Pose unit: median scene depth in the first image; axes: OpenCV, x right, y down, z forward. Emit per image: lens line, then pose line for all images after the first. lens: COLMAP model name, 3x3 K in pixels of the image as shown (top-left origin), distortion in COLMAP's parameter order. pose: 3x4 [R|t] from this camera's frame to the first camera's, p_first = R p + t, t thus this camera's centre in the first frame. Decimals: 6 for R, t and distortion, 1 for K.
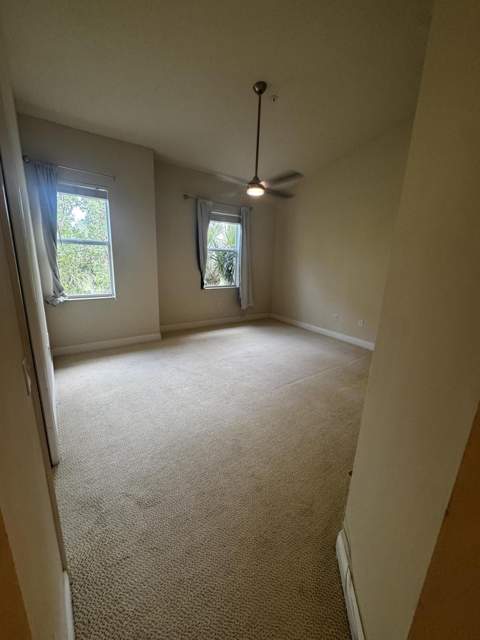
lens RADIAL K [[257.6, 0, 240.0], [0, 257.6, 320.0], [0, 0, 1]] dist [-0.002066, -0.000643]
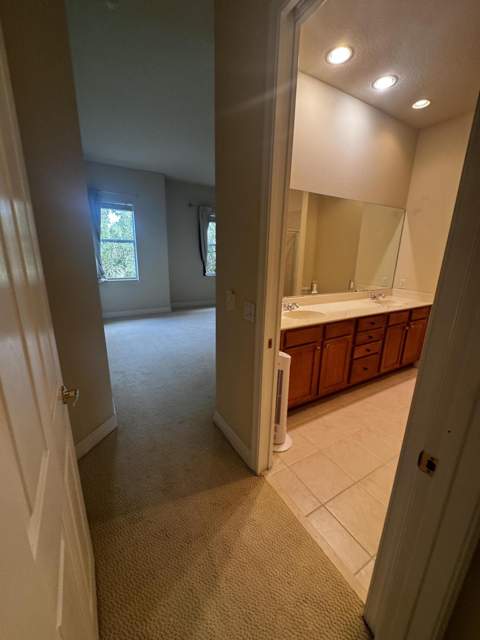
lens RADIAL K [[257.6, 0, 240.0], [0, 257.6, 320.0], [0, 0, 1]] dist [-0.002066, -0.000643]
pose [[0.994515, 0.010755, -0.104040, 0.192952], [-0.009238, 0.999844, 0.015046, 0.094386], [0.104185, -0.014002, 0.994459, -0.309148]]
